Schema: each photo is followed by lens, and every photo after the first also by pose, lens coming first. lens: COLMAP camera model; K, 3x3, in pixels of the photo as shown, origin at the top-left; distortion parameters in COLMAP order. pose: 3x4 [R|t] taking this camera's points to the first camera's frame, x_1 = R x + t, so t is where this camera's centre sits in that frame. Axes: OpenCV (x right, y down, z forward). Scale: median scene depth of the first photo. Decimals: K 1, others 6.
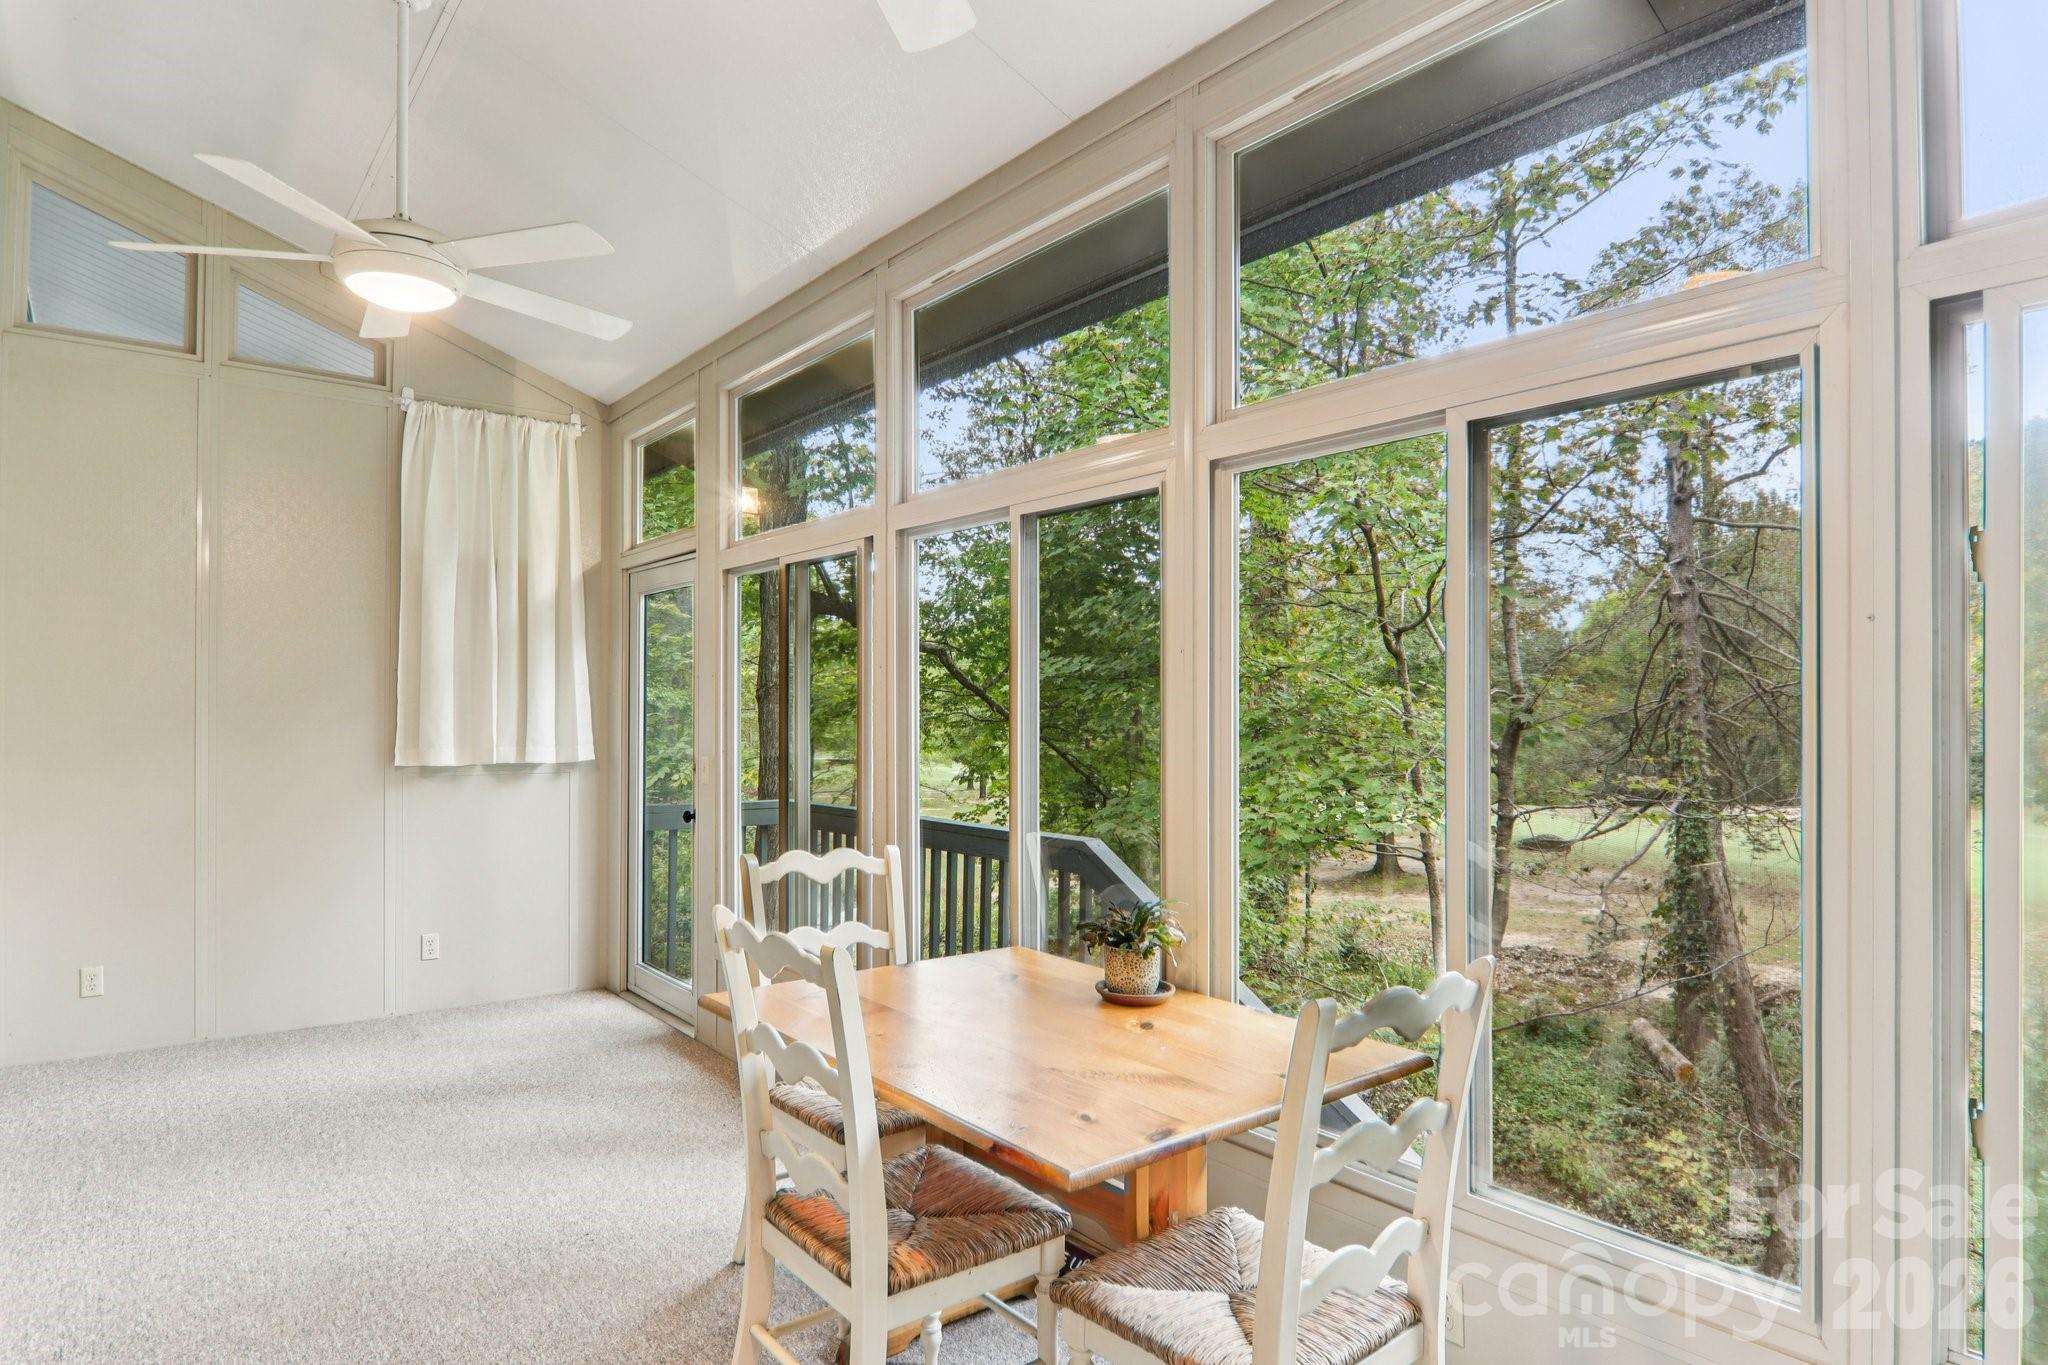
lens RADIAL K [[1169.6, 0, 1029.5], [0, 1169.6, 698.3], [0, 0, 1]] dist [0.001081, -0.012773]
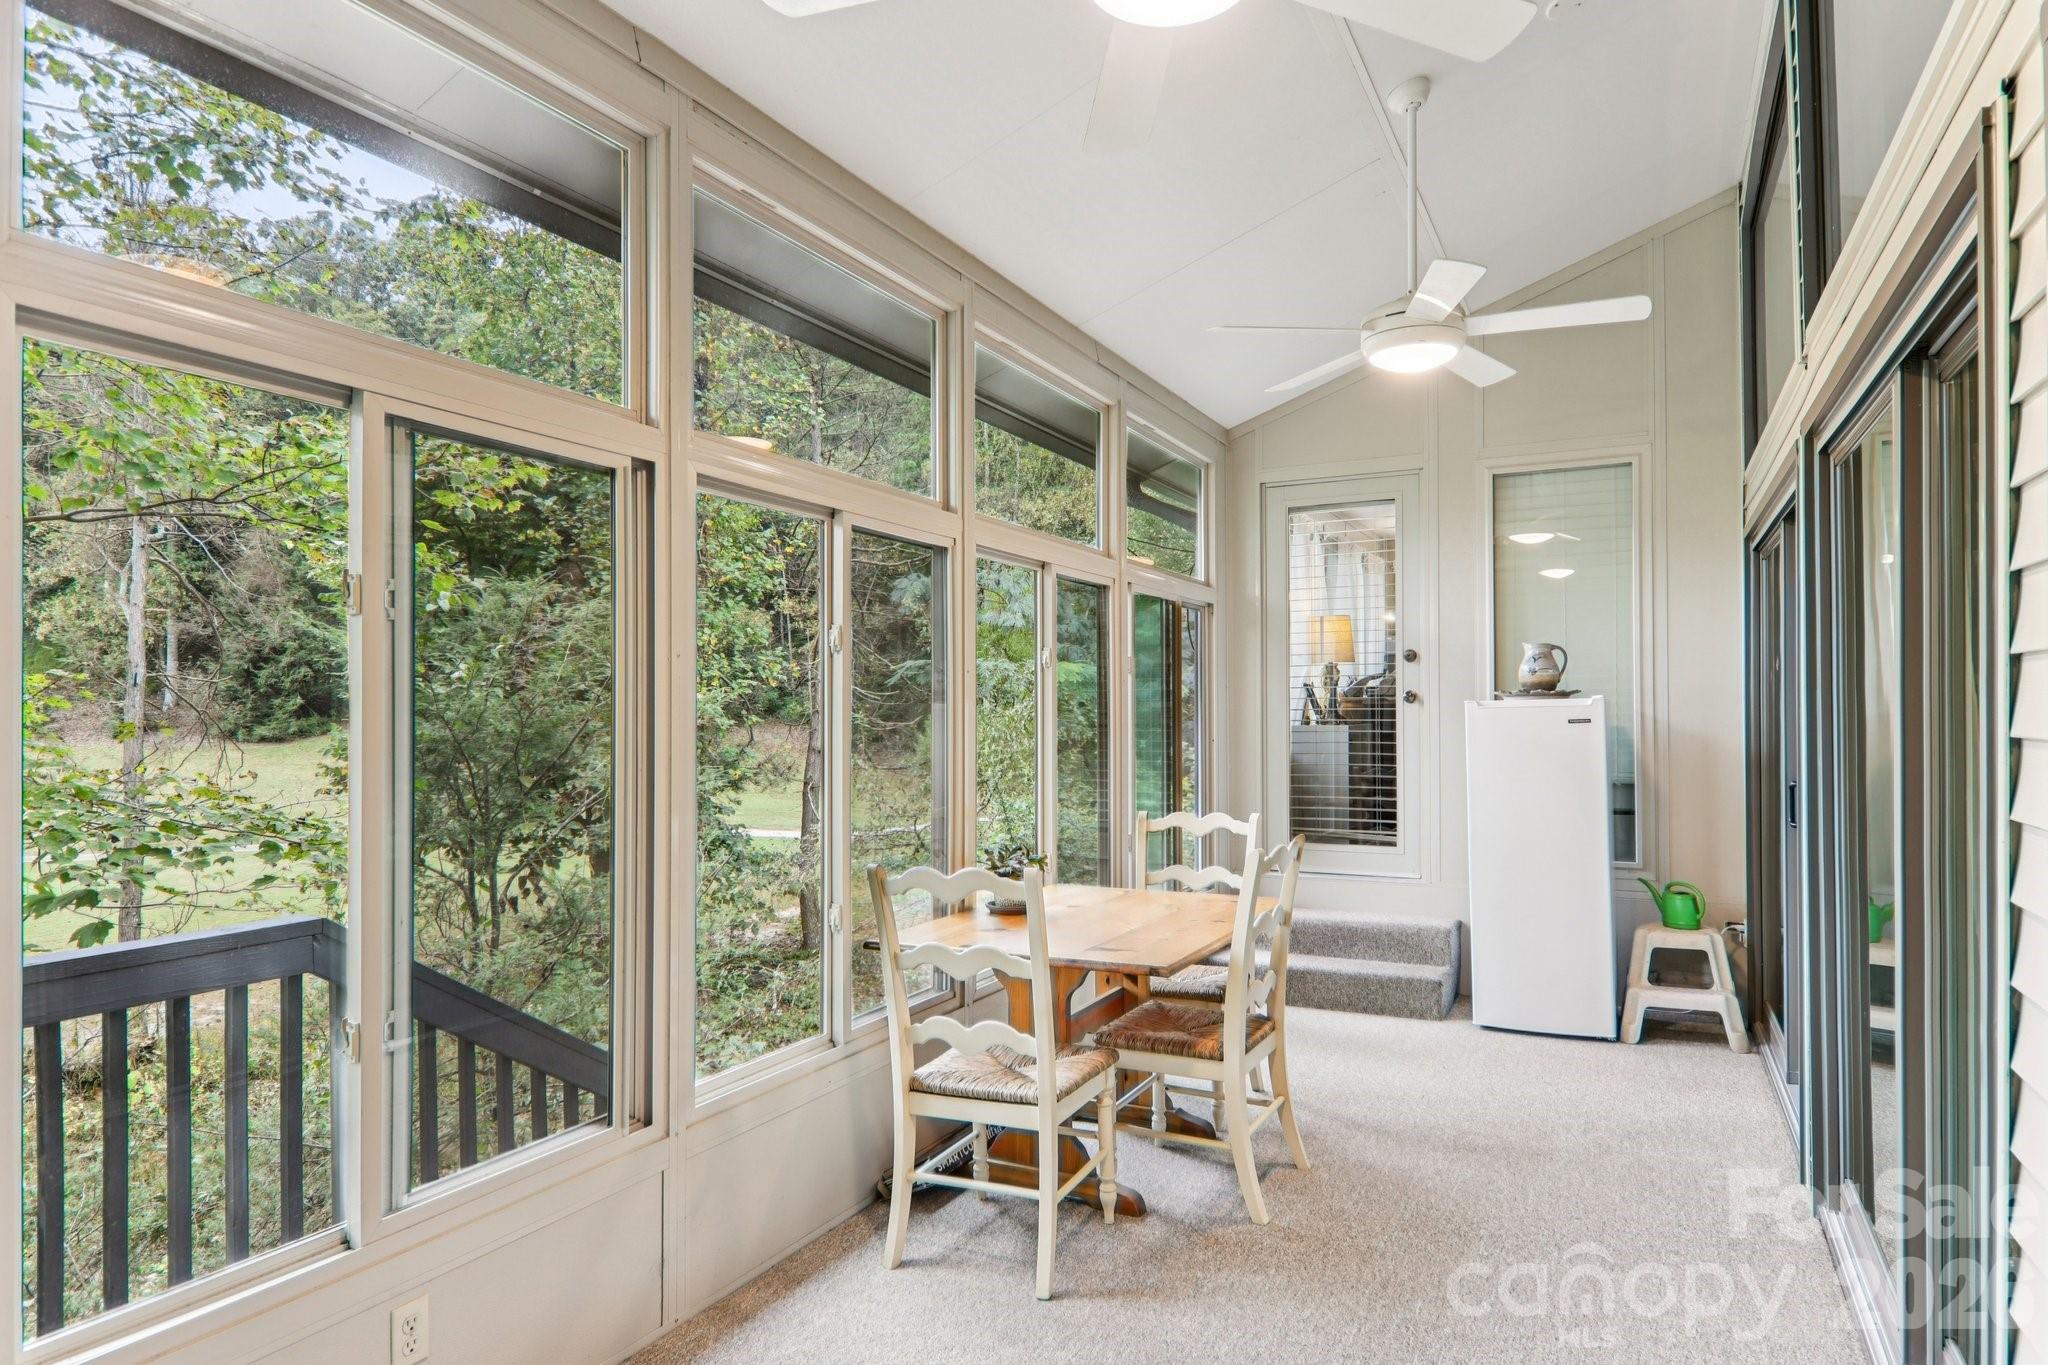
lens RADIAL K [[1169.6, 0, 1028.1], [0, 1169.6, 684.6], [0, 0, 1]] dist [0.001081, -0.012773]
pose [[-0.423711, 0.009466, 0.905748, -0.967540], [-0.005476, 0.999900, -0.013012, -0.001571], [-0.905781, -0.010473, -0.423617, 1.245499]]
